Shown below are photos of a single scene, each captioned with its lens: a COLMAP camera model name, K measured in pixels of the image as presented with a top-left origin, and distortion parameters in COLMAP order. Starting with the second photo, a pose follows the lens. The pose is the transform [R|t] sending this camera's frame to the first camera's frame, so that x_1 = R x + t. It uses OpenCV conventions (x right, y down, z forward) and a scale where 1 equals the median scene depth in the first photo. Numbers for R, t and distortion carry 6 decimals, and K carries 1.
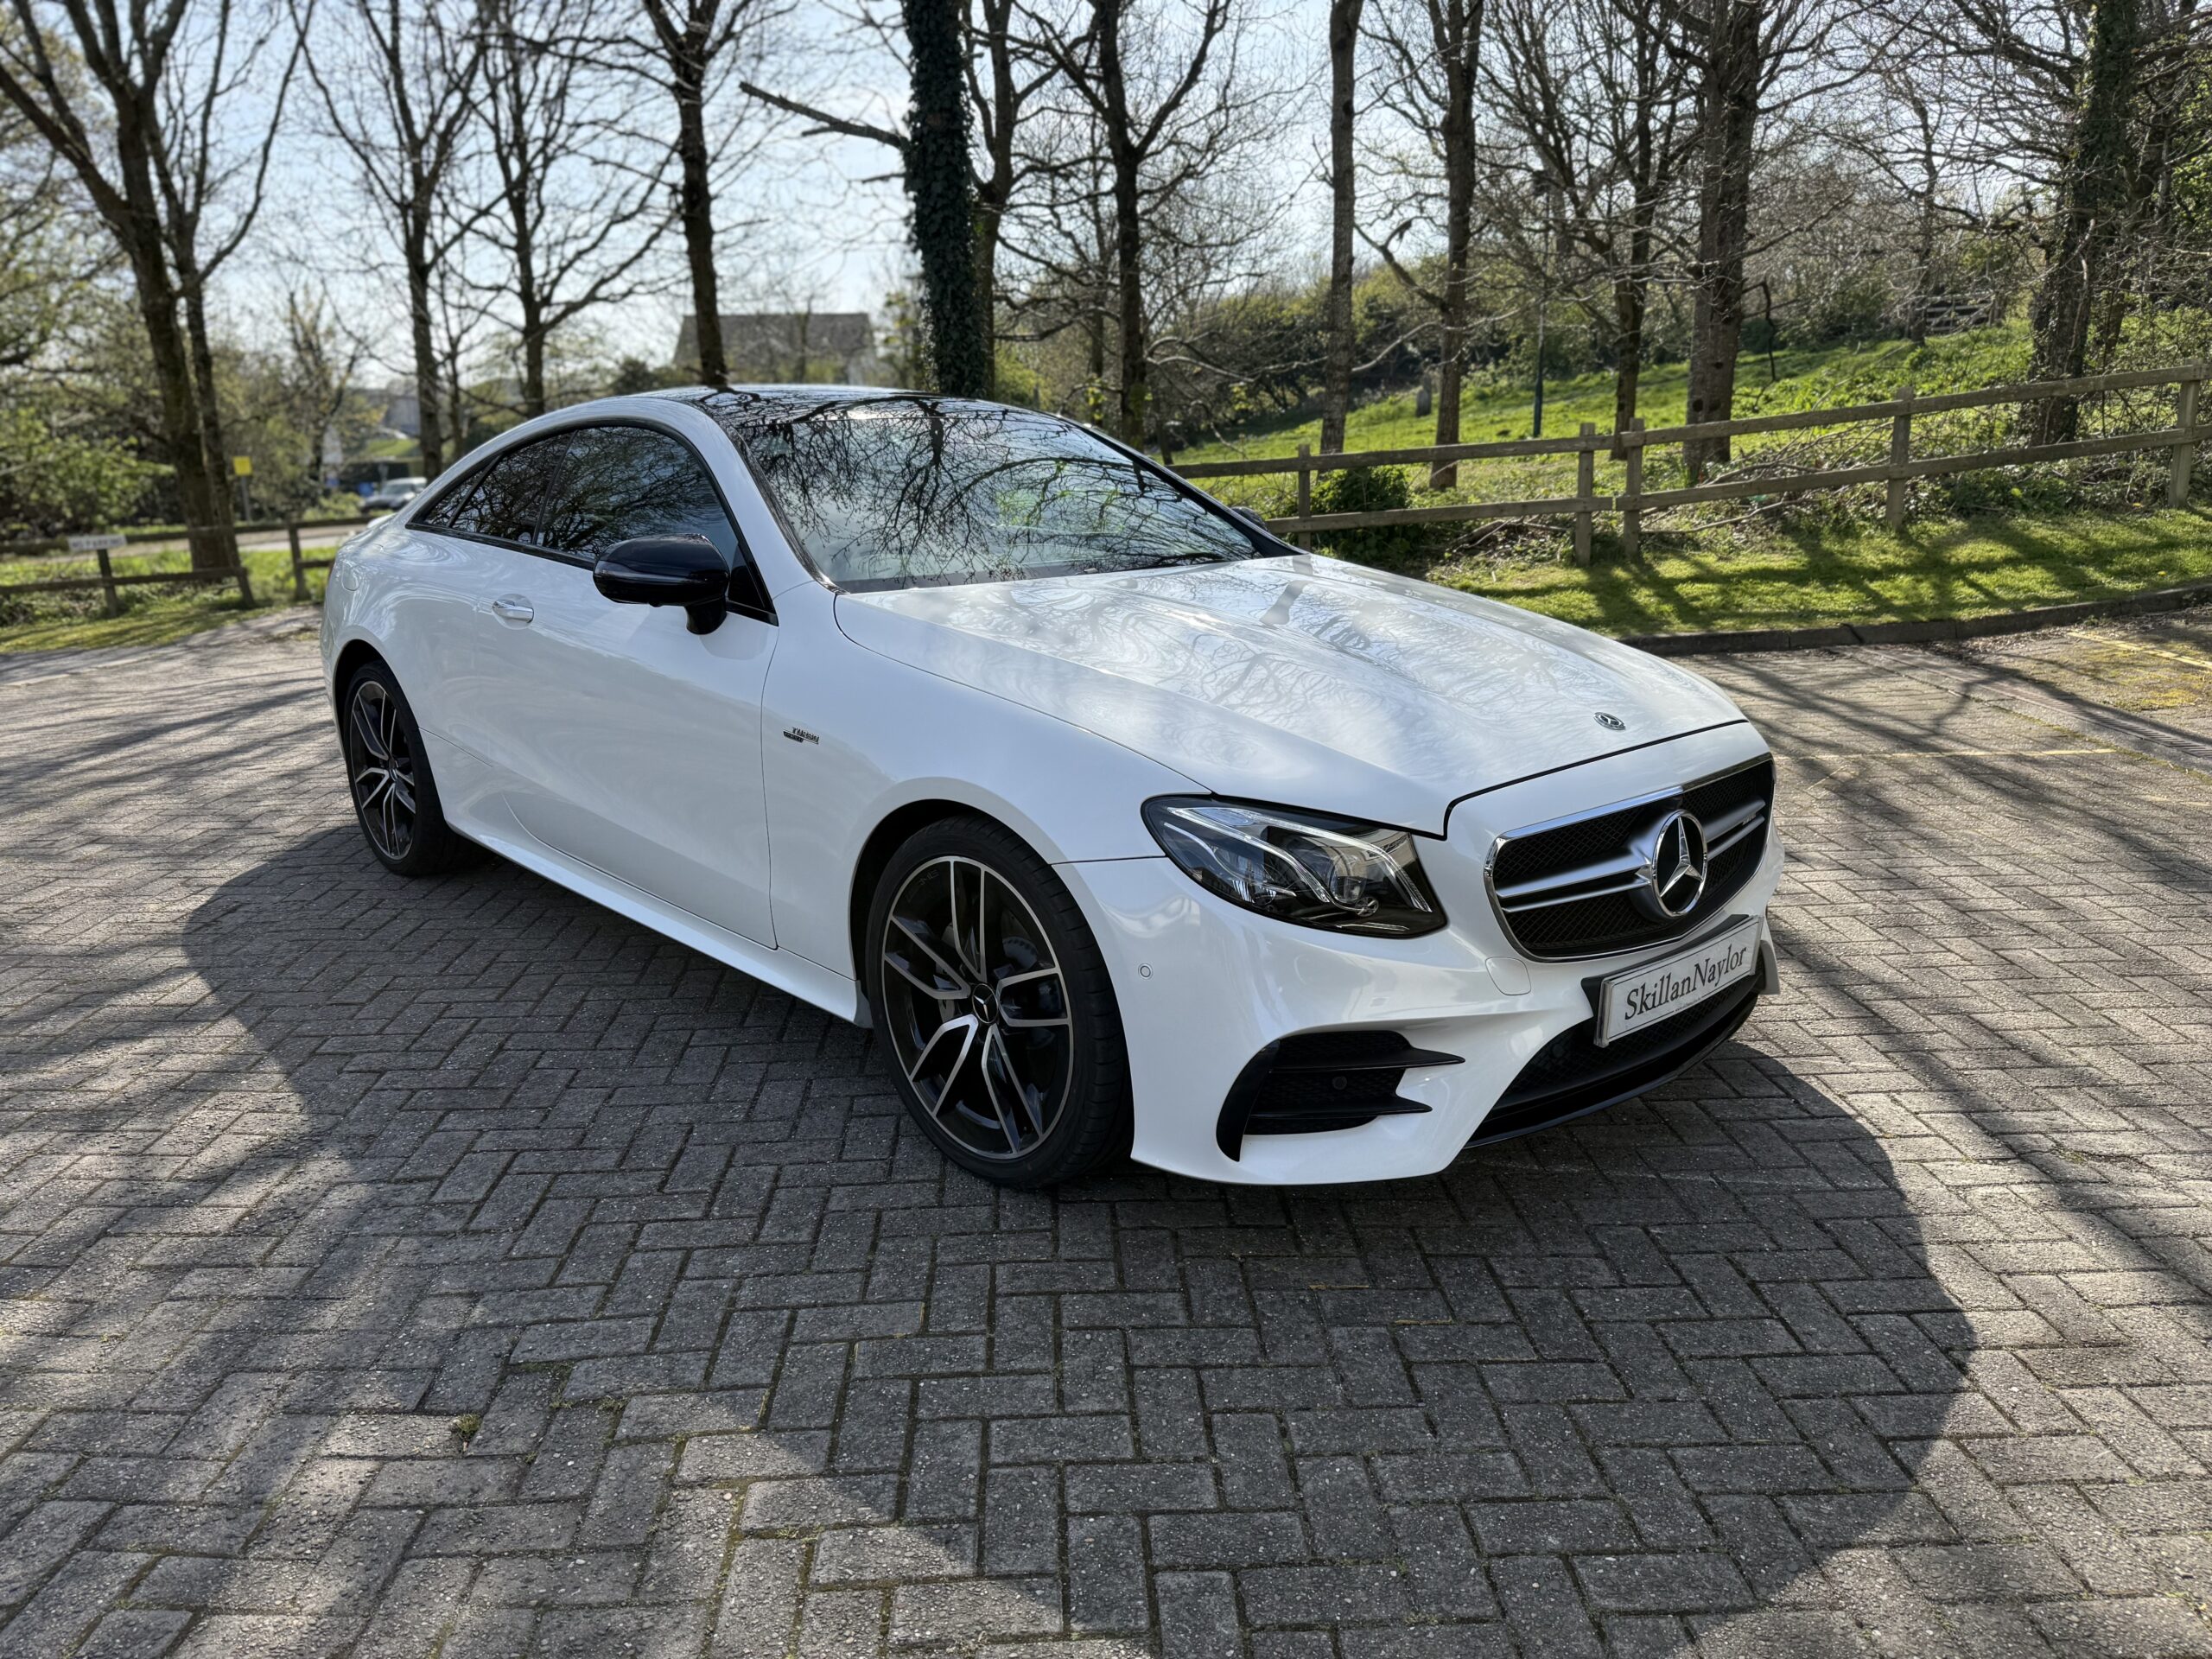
lens RADIAL K [[1540.9, 0, 1077.3], [0, 1540.9, 859.5], [0, 0, 1]] dist [0.134208, -0.198608]
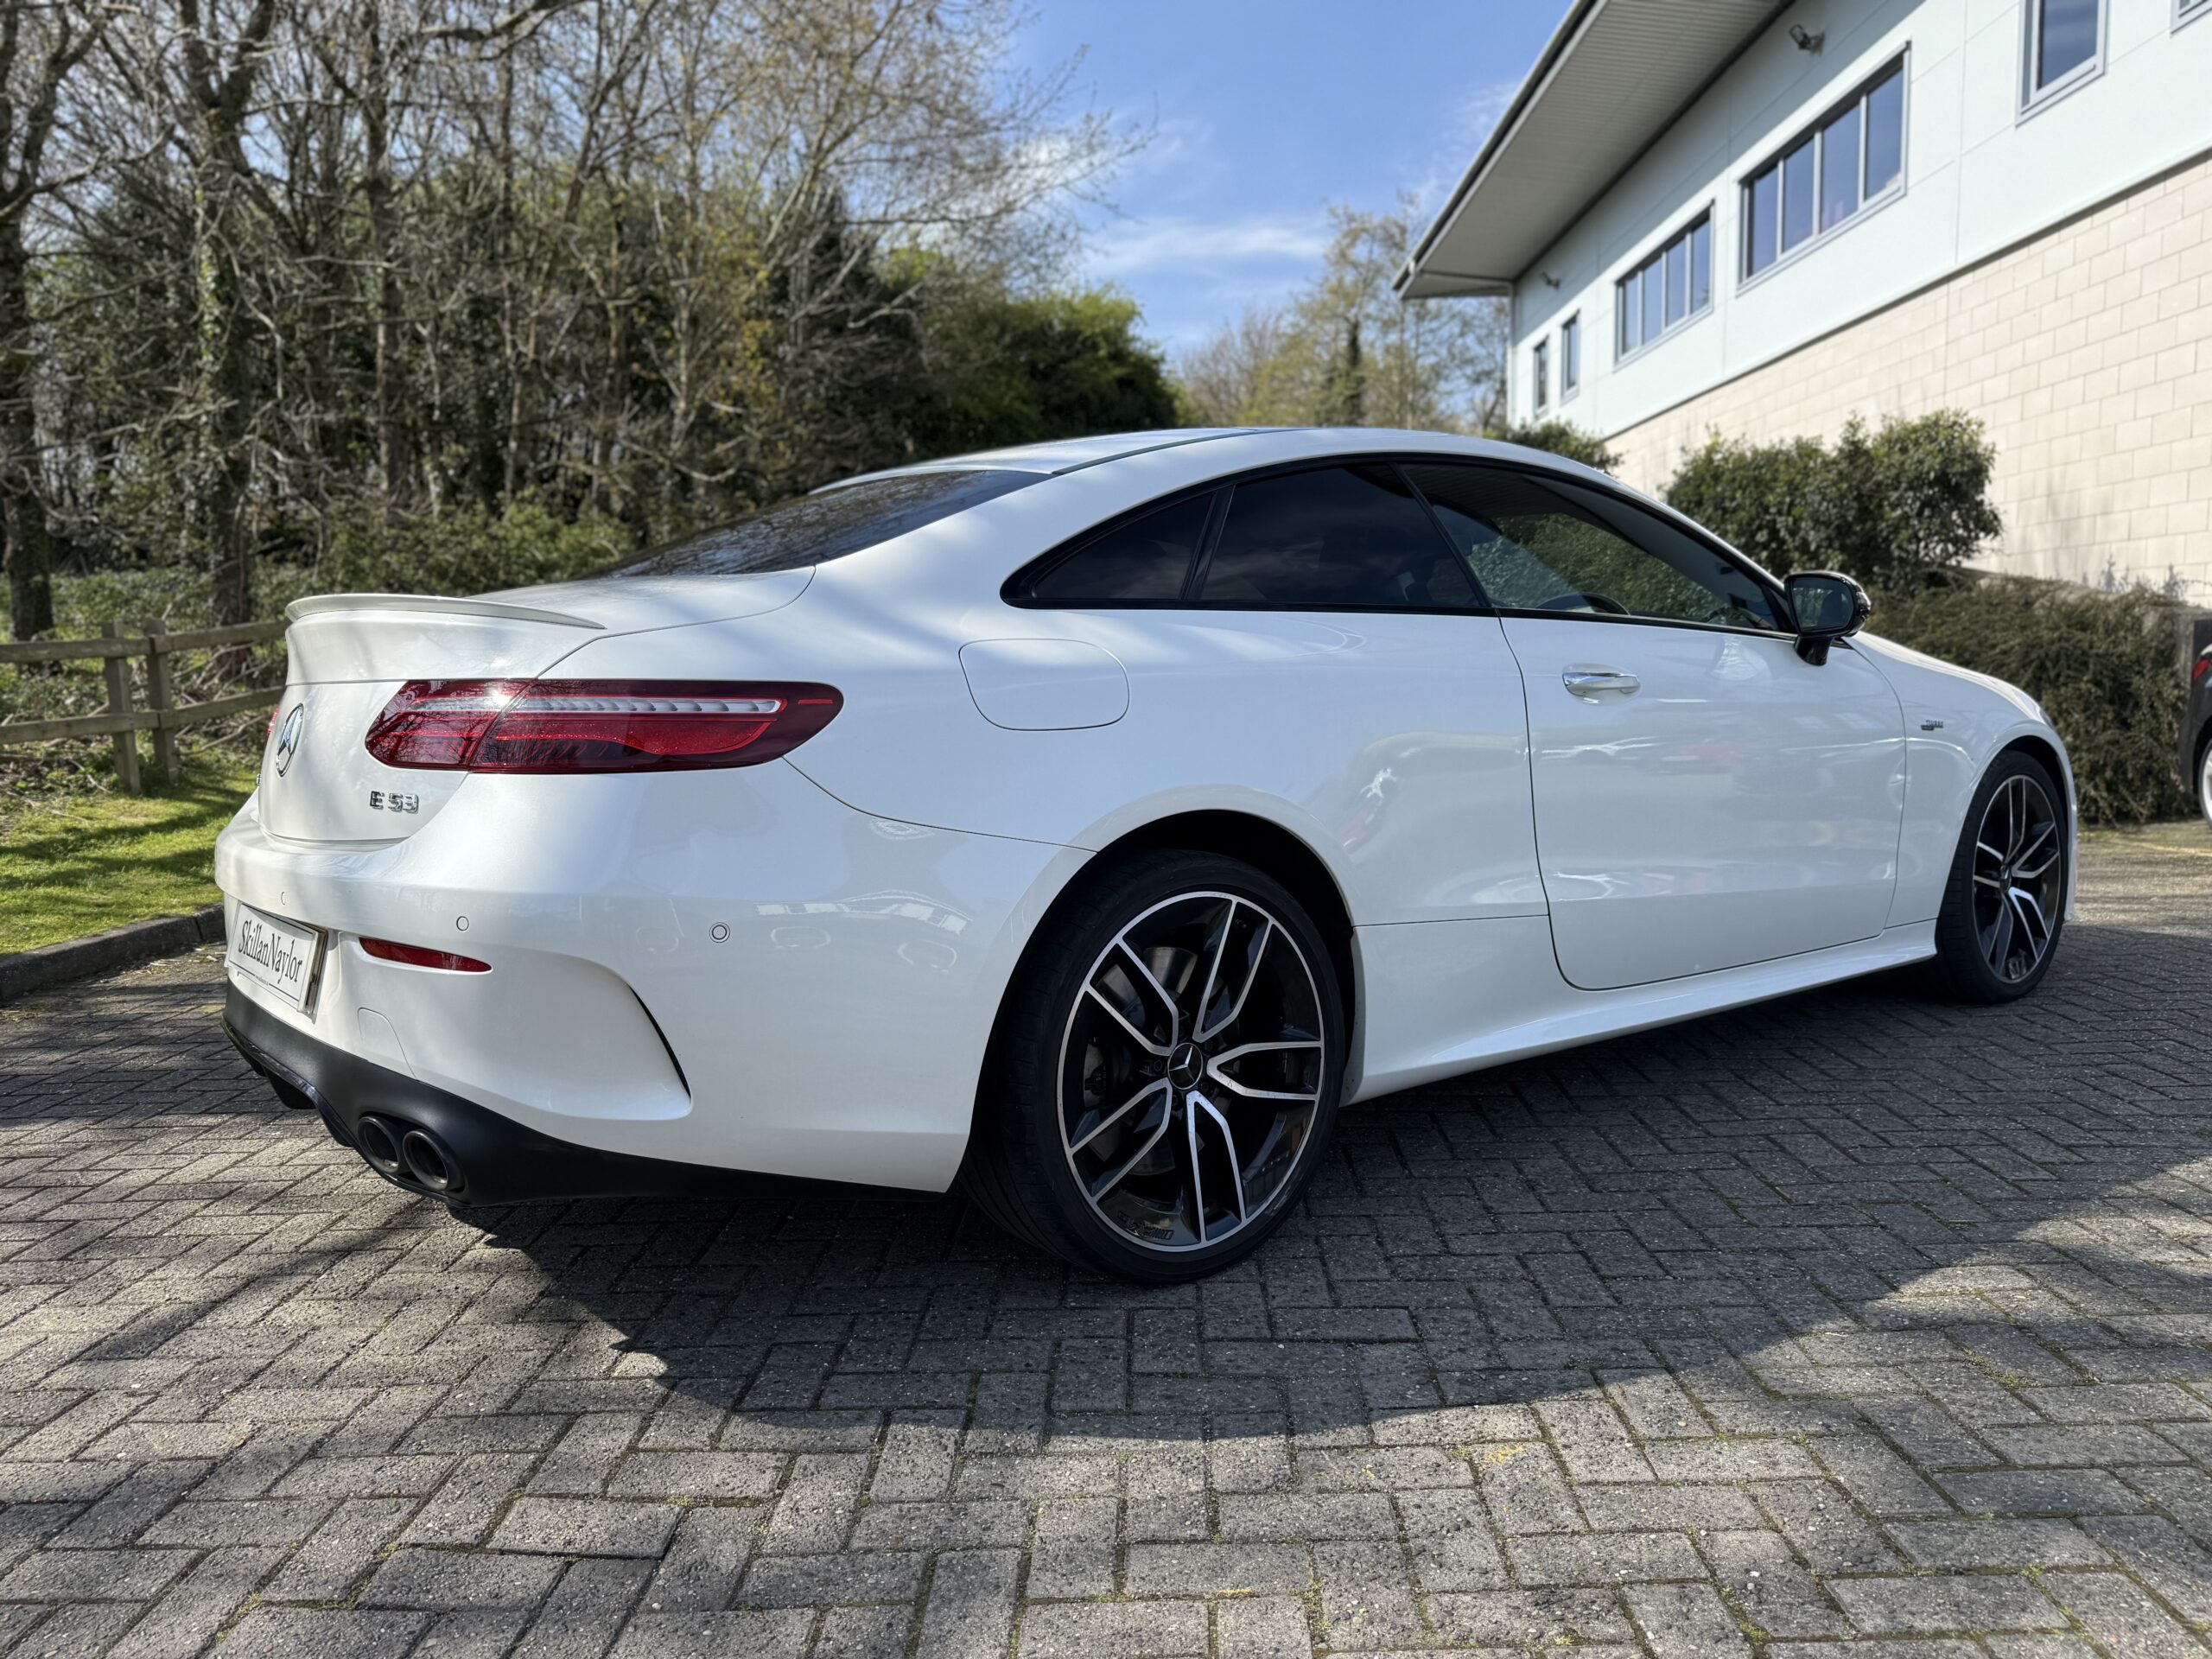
lens RADIAL K [[1585.2, 0, 1108.3], [0, 1585.2, 826.5], [0, 0, 1]] dist [-0.003182, 0.001697]
pose [[0.062943, -0.080486, 0.994766, -1.603513], [0.286340, 0.956294, 0.059255, -0.287141], [-0.956058, 0.281112, 0.083238, 1.661092]]
